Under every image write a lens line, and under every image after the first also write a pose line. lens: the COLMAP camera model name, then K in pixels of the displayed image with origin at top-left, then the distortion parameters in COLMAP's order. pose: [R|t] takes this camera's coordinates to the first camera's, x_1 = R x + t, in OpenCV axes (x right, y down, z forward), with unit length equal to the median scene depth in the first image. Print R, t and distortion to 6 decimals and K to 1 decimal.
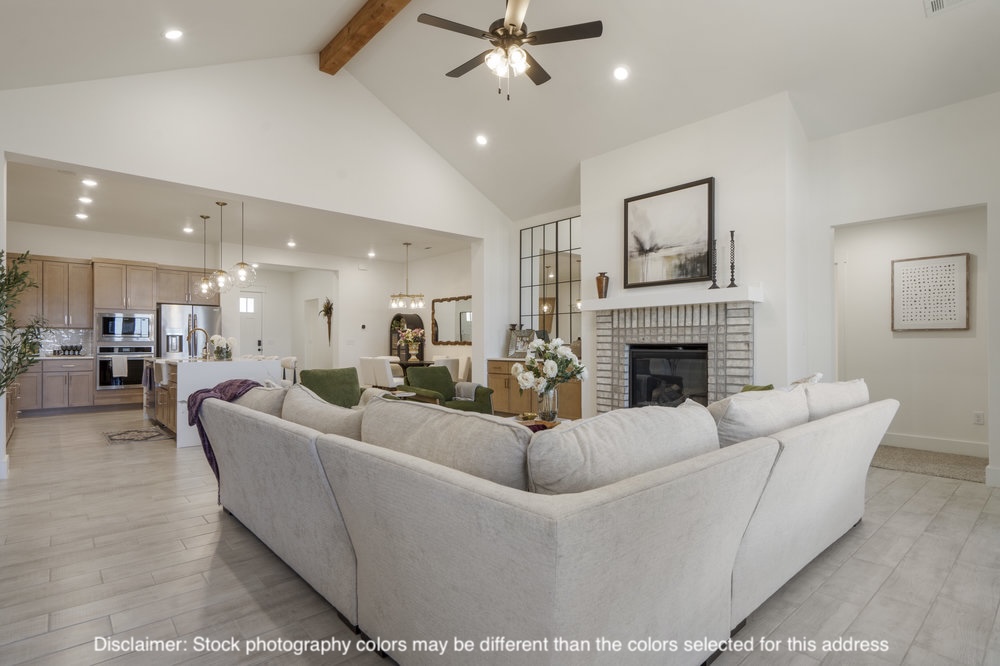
lens RADIAL K [[501.2, 0, 501.2], [0, 501.2, 343.3], [0, 0, 1]] dist [-0.006297, 0.002758]
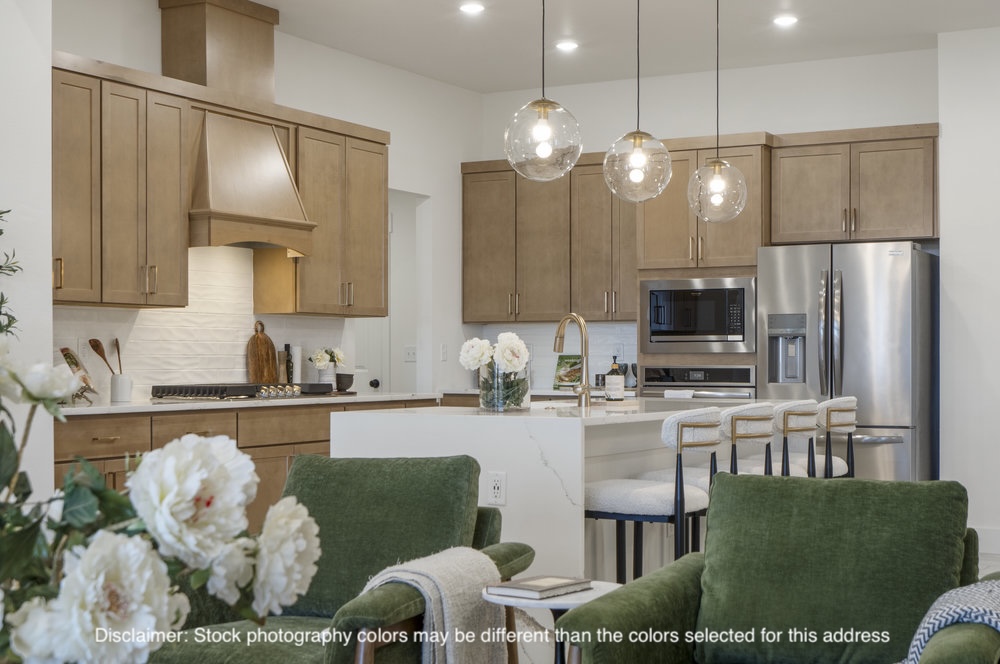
lens RADIAL K [[1489.0, 0, 491.8], [0, 1489.0, 343.1], [0, 0, 1]] dist [-0.003409, 0.000000]
pose [[0.319645, -0.010416, -0.947480, 0.313139], [0.001494, 0.999944, -0.010489, 0.000269], [0.947536, 0.001937, 0.319643, 0.603677]]
